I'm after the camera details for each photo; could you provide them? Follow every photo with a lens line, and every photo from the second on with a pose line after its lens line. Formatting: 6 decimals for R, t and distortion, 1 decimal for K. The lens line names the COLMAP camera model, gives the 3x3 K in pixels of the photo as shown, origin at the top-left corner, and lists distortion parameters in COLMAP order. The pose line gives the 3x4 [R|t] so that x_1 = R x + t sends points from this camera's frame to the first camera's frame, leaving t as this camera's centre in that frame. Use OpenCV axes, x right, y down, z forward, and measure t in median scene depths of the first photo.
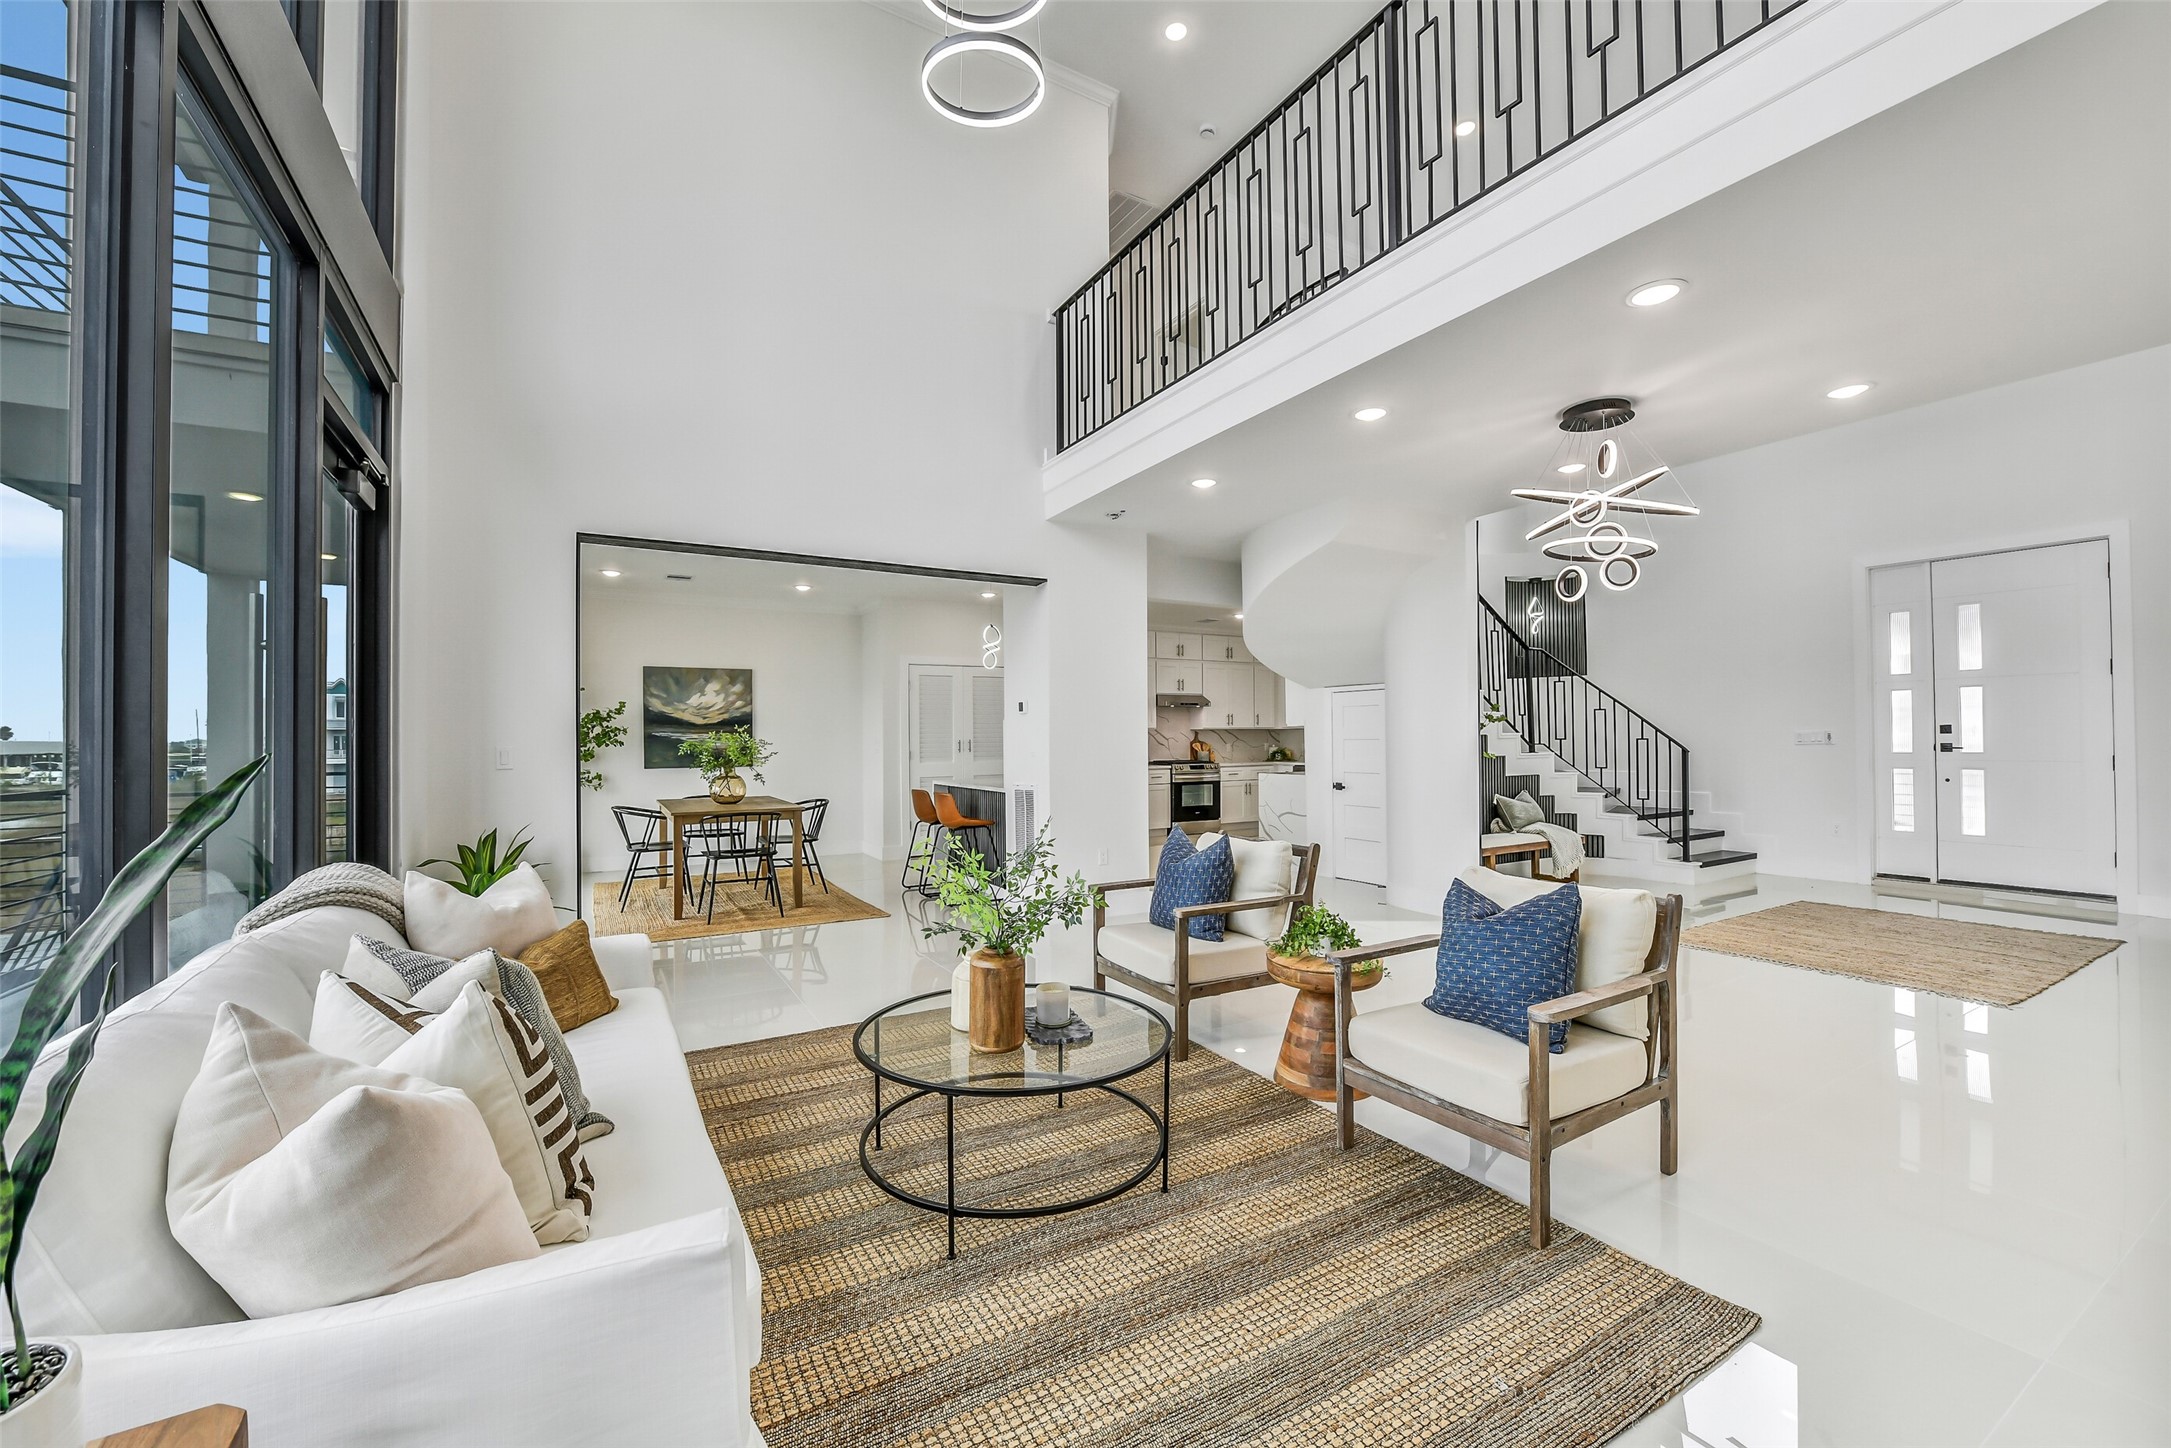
lens RADIAL K [[863.5, 0, 1081.6], [0, 863.5, 727.6], [0, 0, 1]] dist [-0.004330, -0.000999]
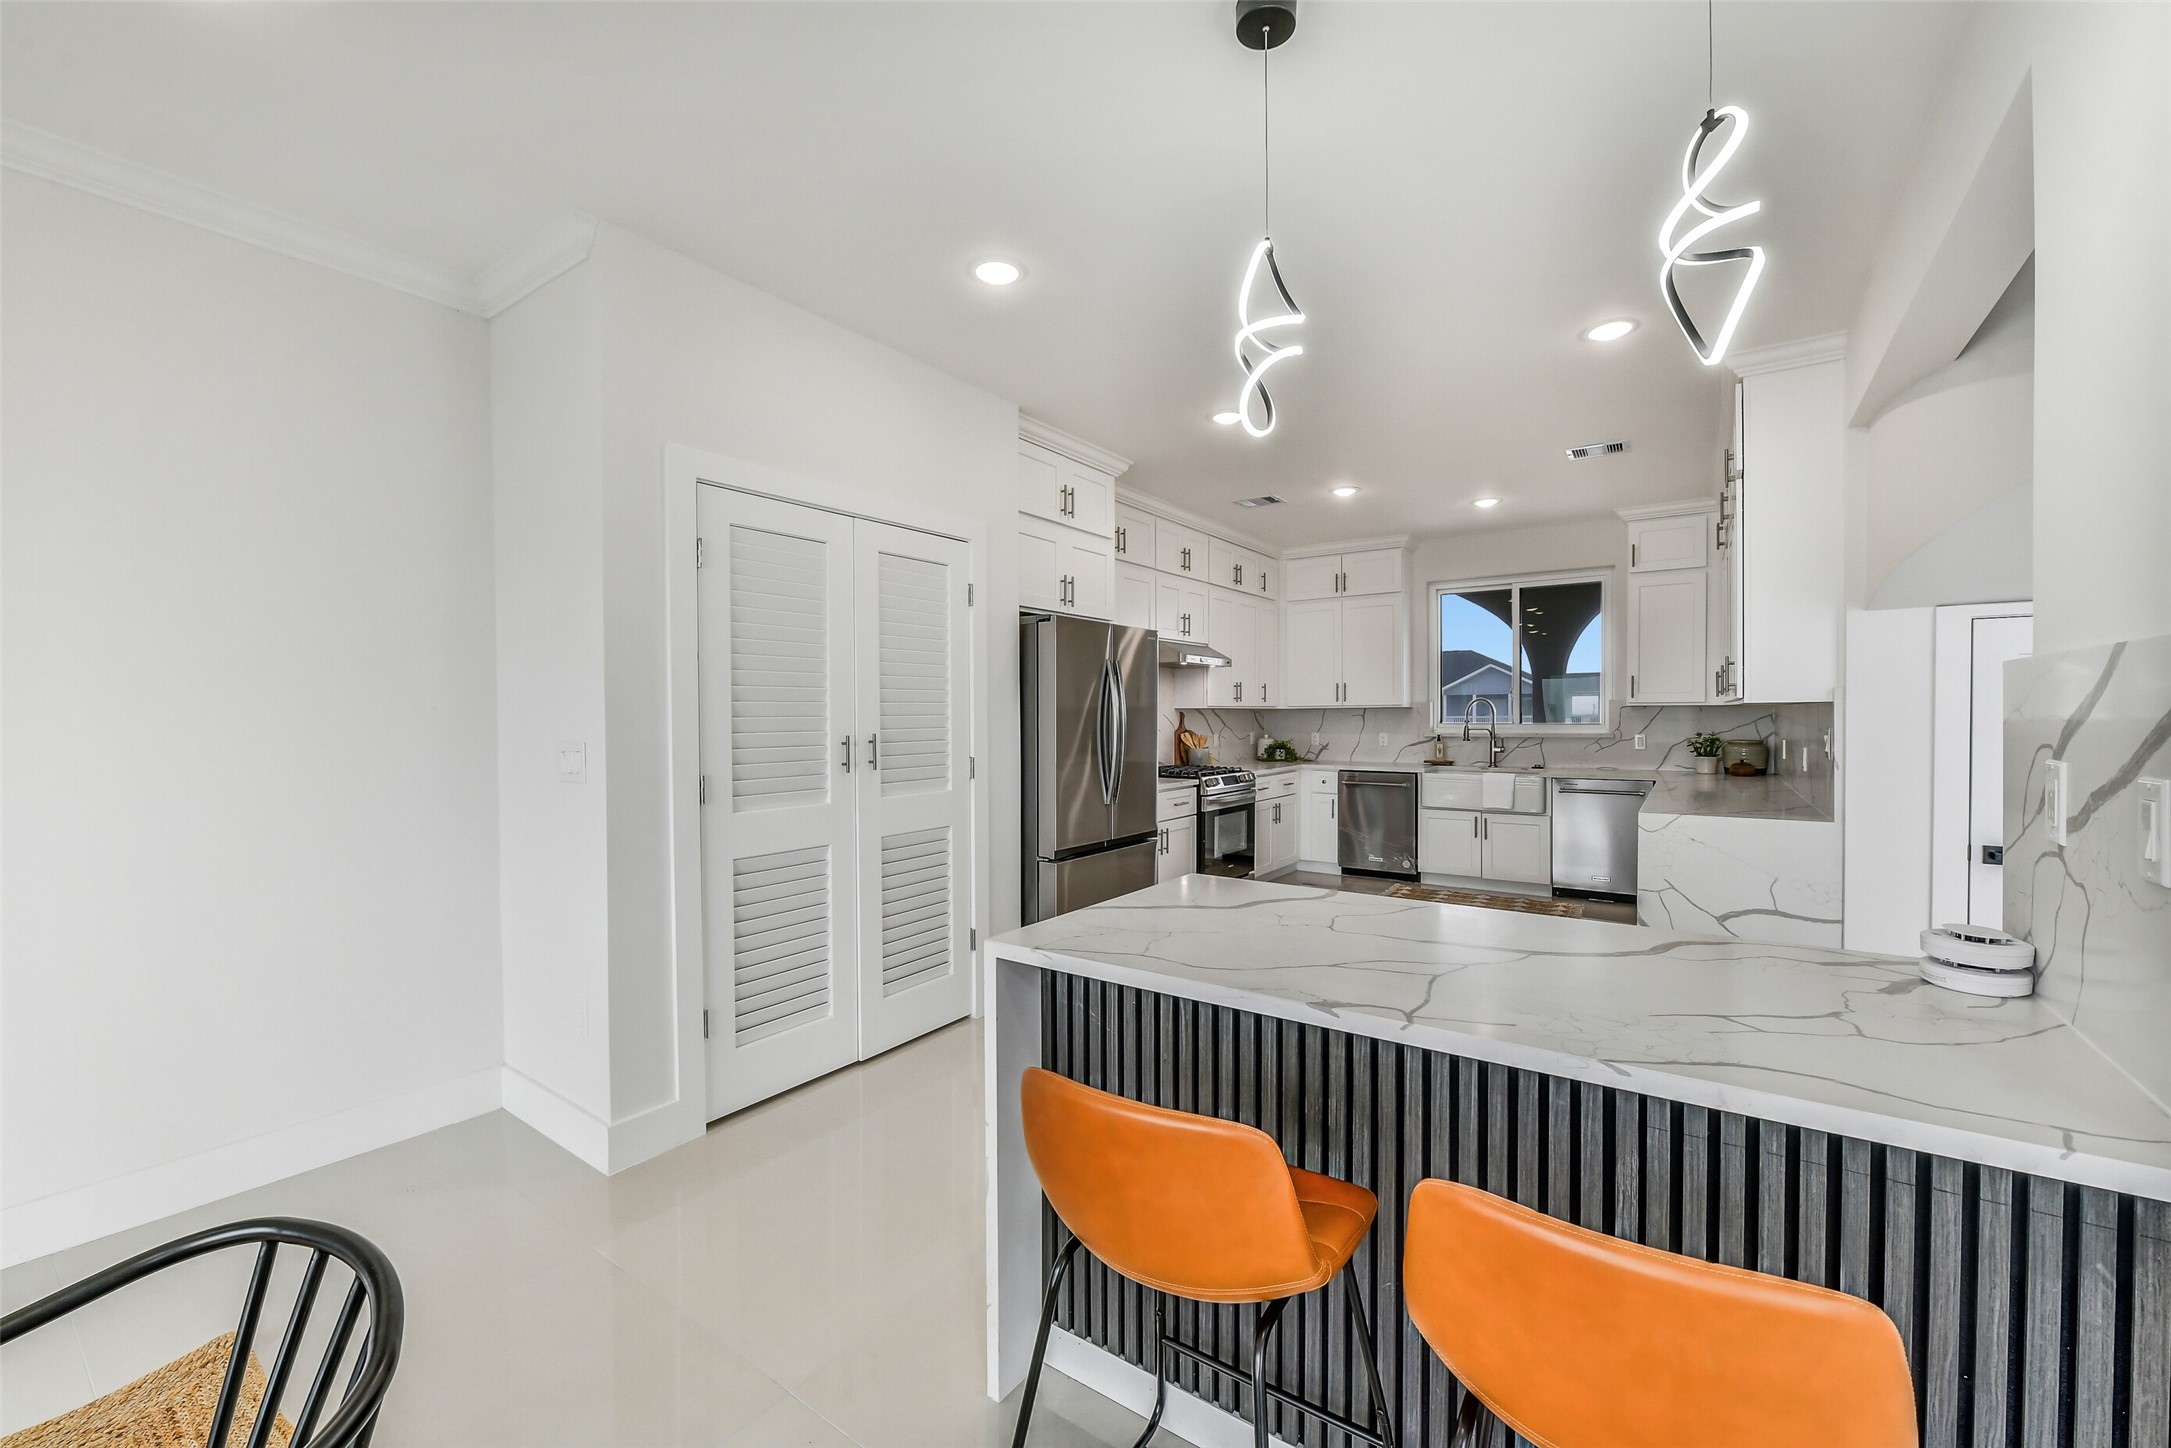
lens RADIAL K [[863.5, 0, 1081.6], [0, 863.5, 727.6], [0, 0, 1]] dist [-0.004330, -0.000999]
pose [[0.914334, -0.001868, 0.404957, -0.208984], [-0.007140, 0.999760, 0.020734, 0.004134], [-0.404899, -0.021849, 0.914101, 0.707127]]
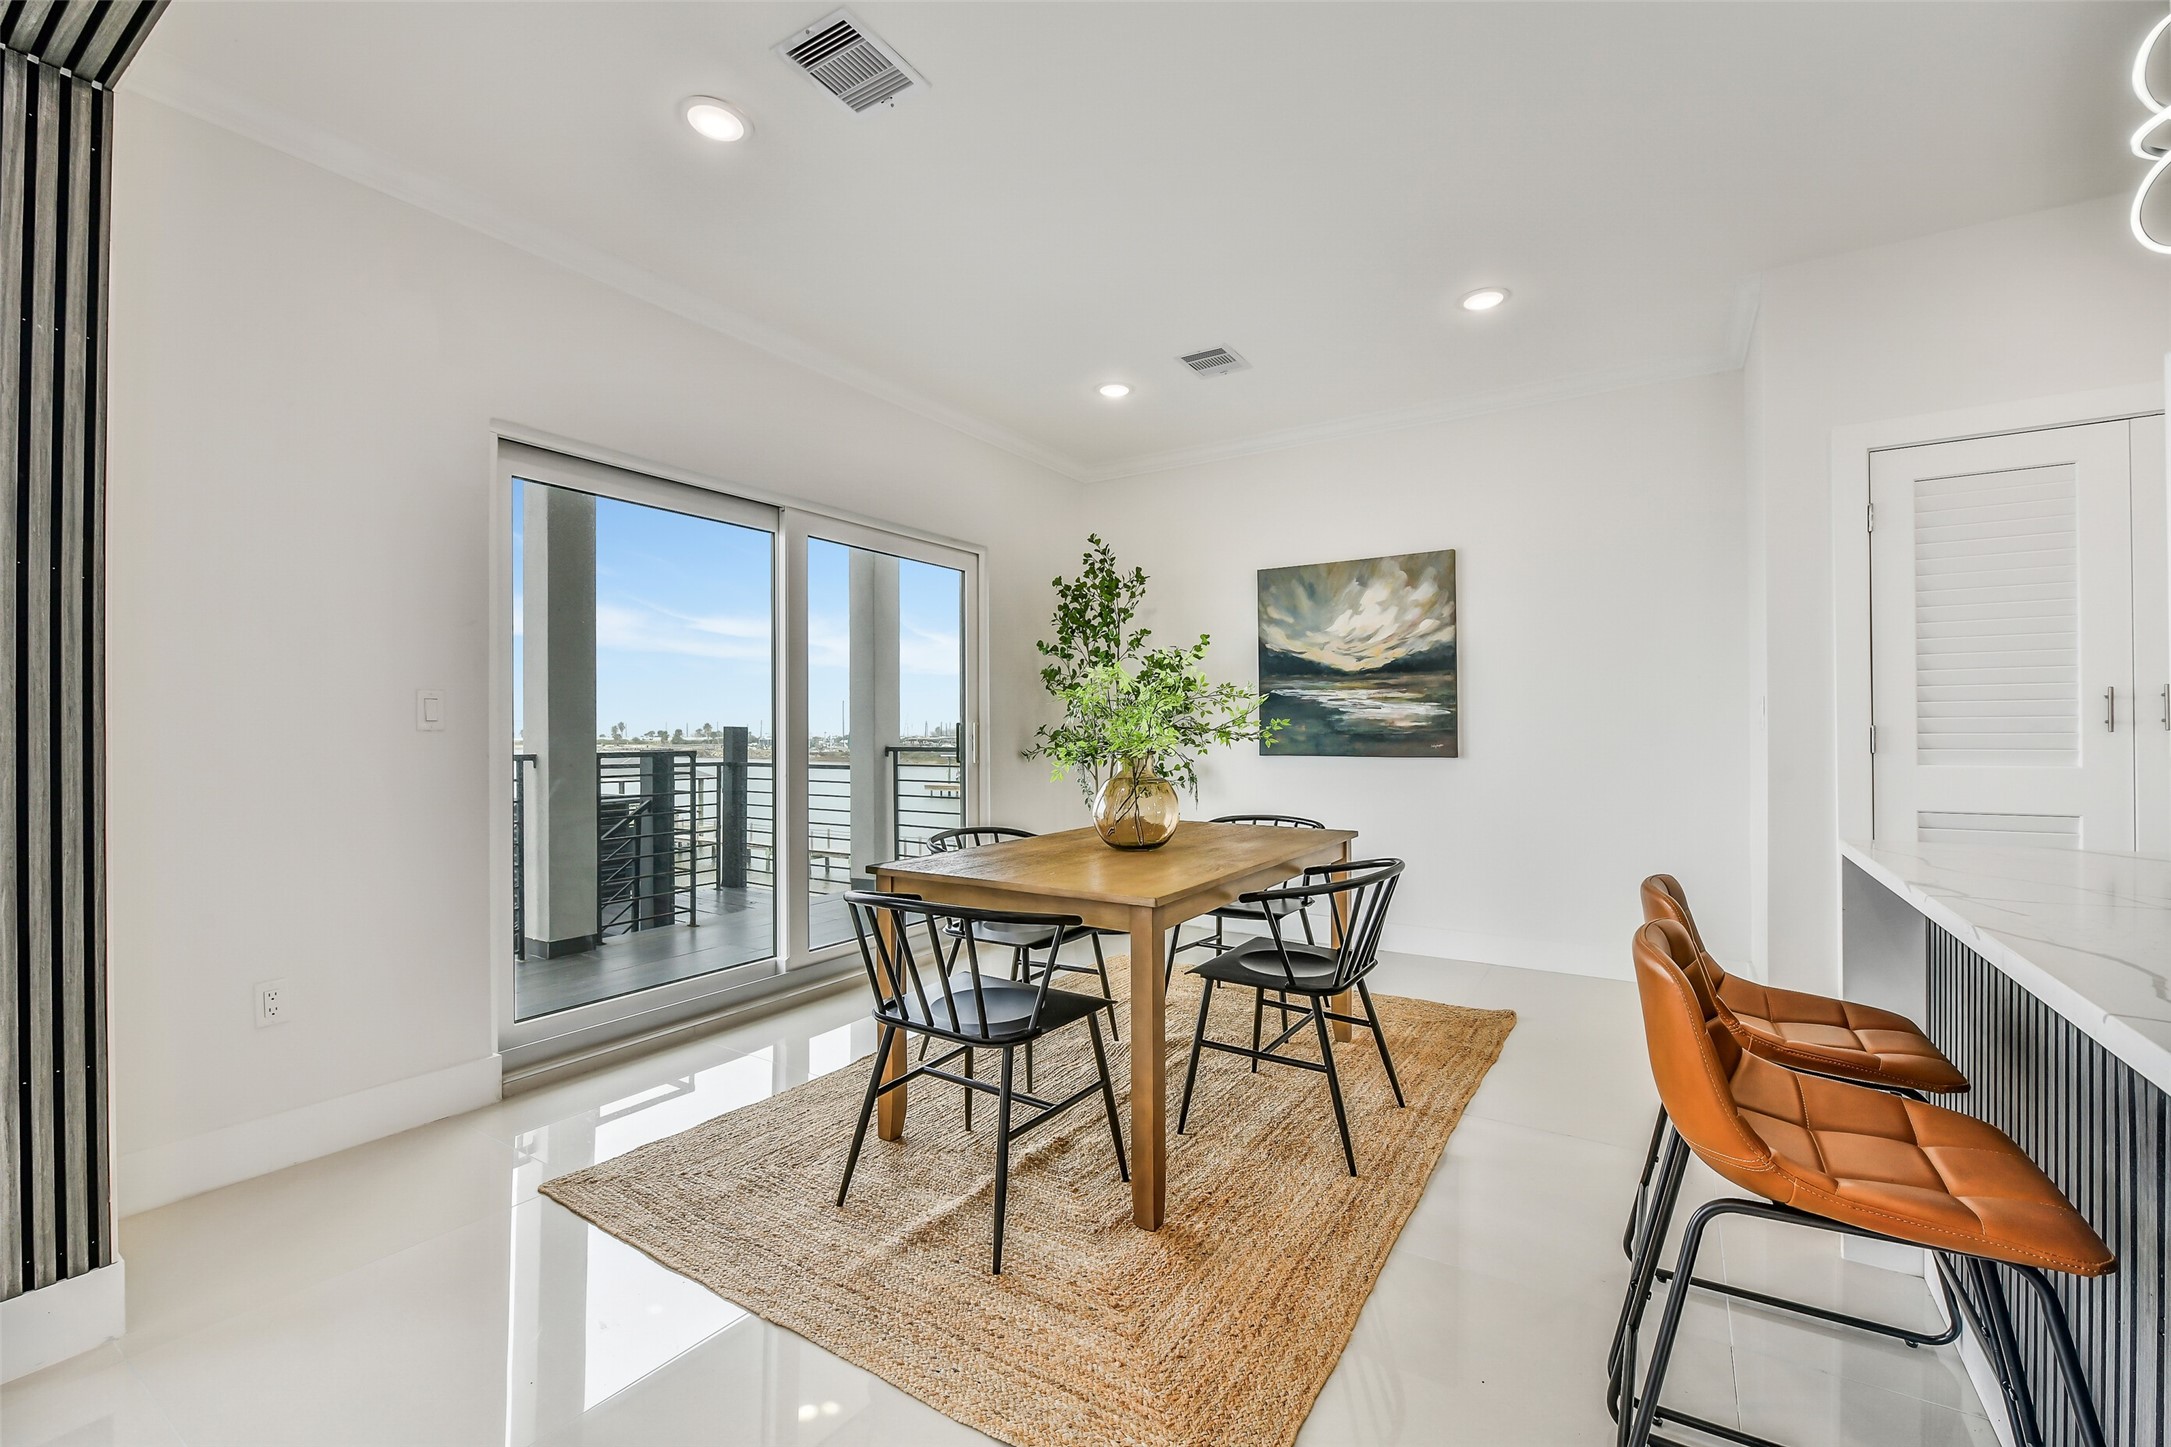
lens RADIAL K [[899.7, 0, 1085.5], [0, 899.7, 723.5], [0, 0, 1]] dist [-0.019136, -0.000004]
pose [[0.454198, -0.001390, -0.890900, -0.043686], [0.011110, 0.999930, 0.004105, 0.023024], [0.890832, -0.011763, 0.454181, 0.623132]]
